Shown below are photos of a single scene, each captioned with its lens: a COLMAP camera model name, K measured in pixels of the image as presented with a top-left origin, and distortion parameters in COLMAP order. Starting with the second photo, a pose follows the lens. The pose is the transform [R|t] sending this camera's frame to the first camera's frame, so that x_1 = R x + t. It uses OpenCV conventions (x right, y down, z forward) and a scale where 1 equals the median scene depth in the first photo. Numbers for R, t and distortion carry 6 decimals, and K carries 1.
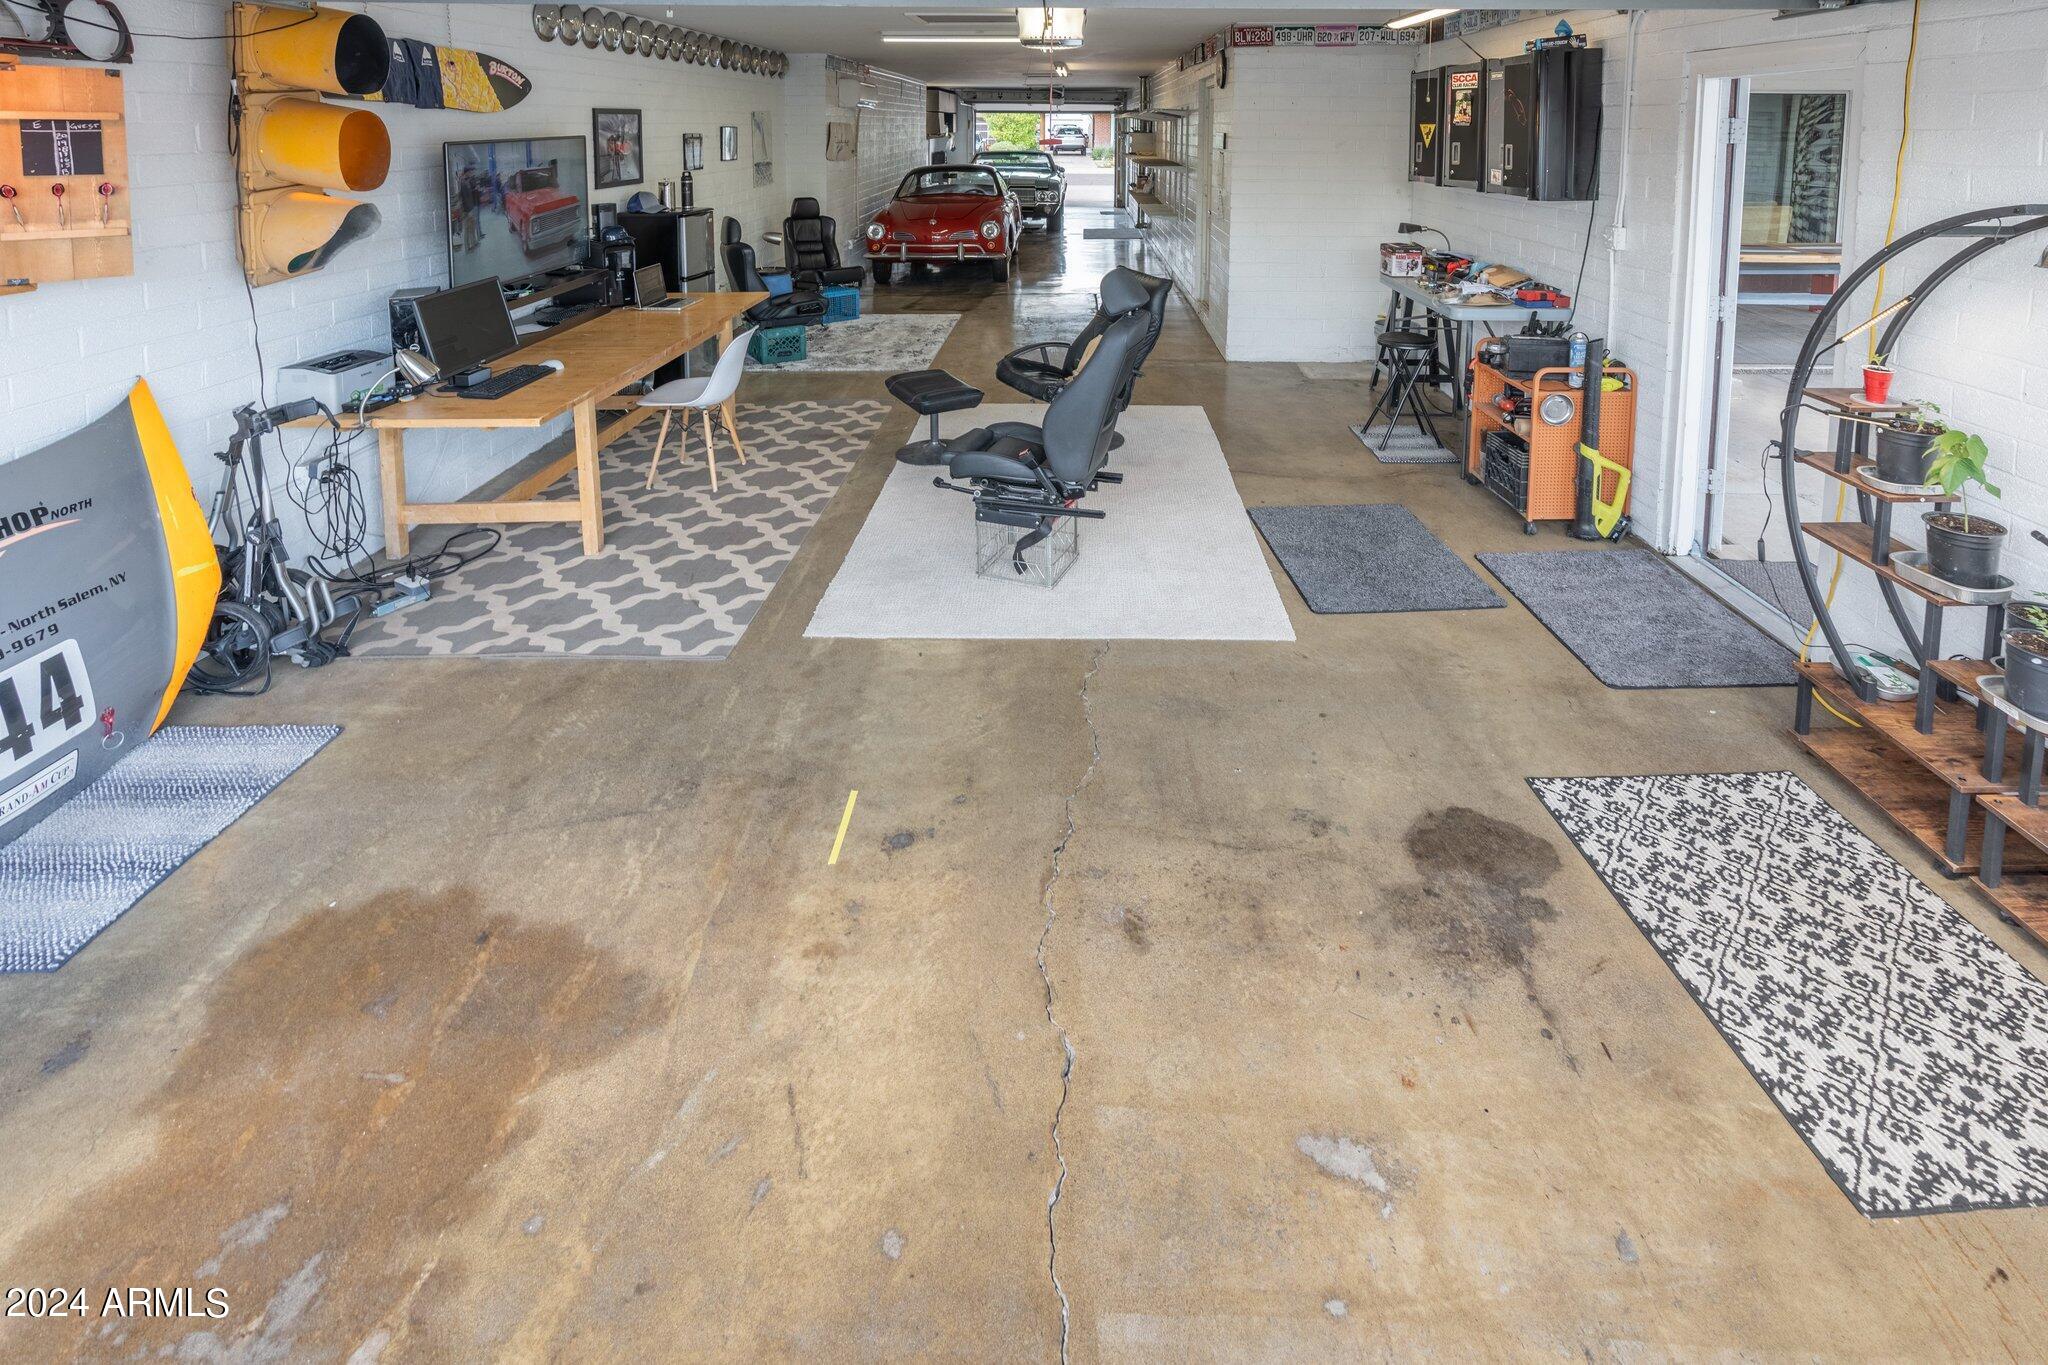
lens RADIAL K [[938.0, 0, 1087.0], [0, 938.0, 197.7], [0, 0, 1]] dist [-0.001813, 0.000386]
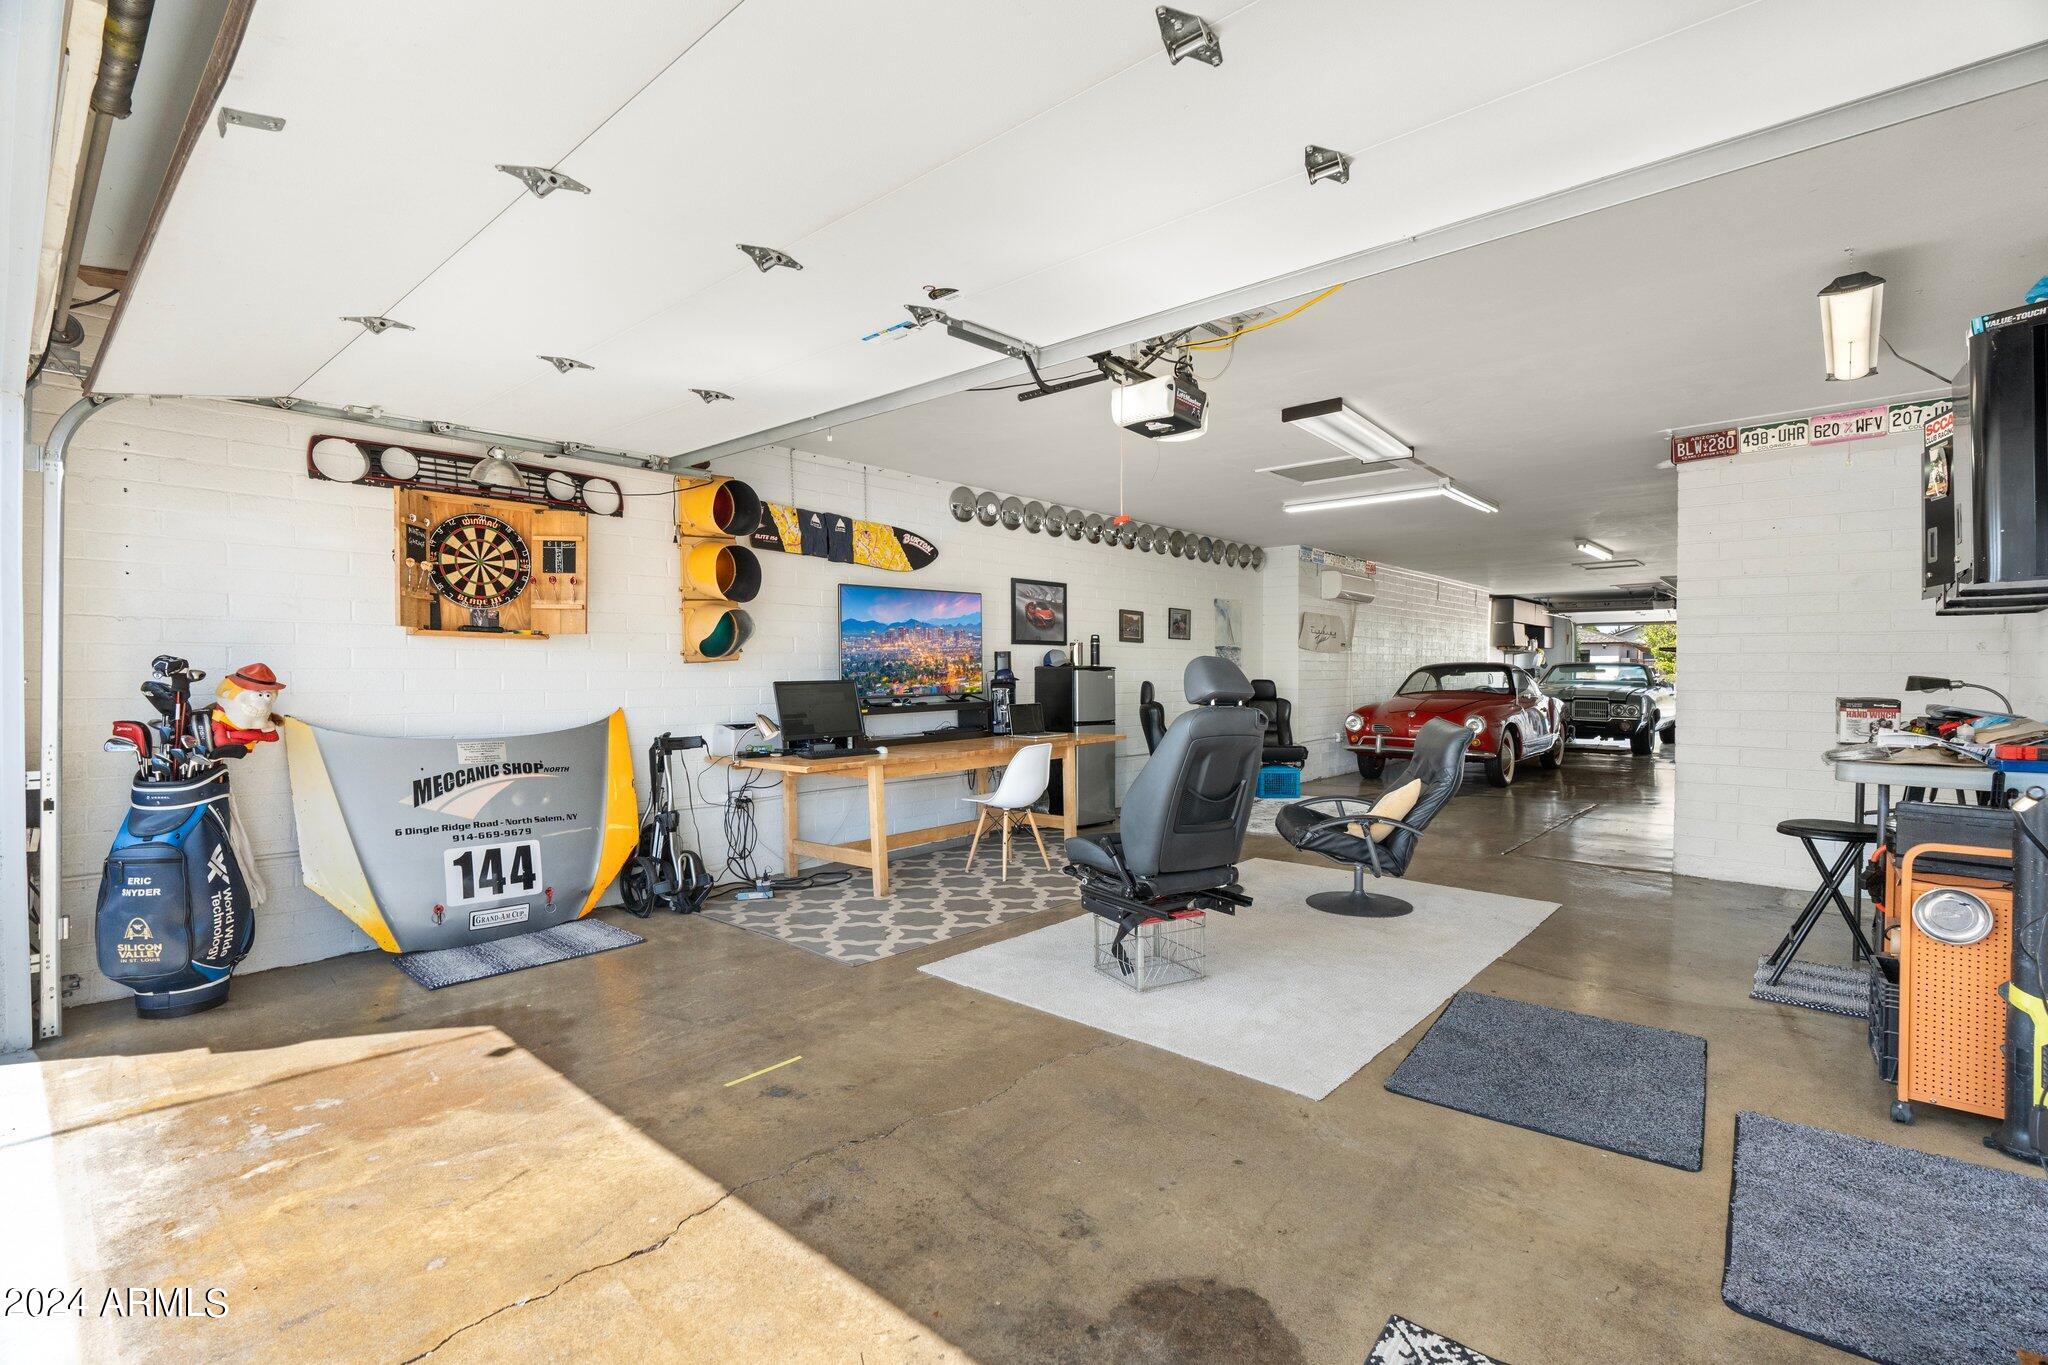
lens RADIAL K [[919.1, 0, 1103.6], [0, 919.1, 686.4], [0, 0, 1]] dist [-0.002713, 0.000364]
pose [[0.768701, 0.003889, -0.639596, 0.558124], [-0.043880, 0.997946, -0.046670, 0.160410], [0.638101, 0.063941, 0.767293, 0.255045]]
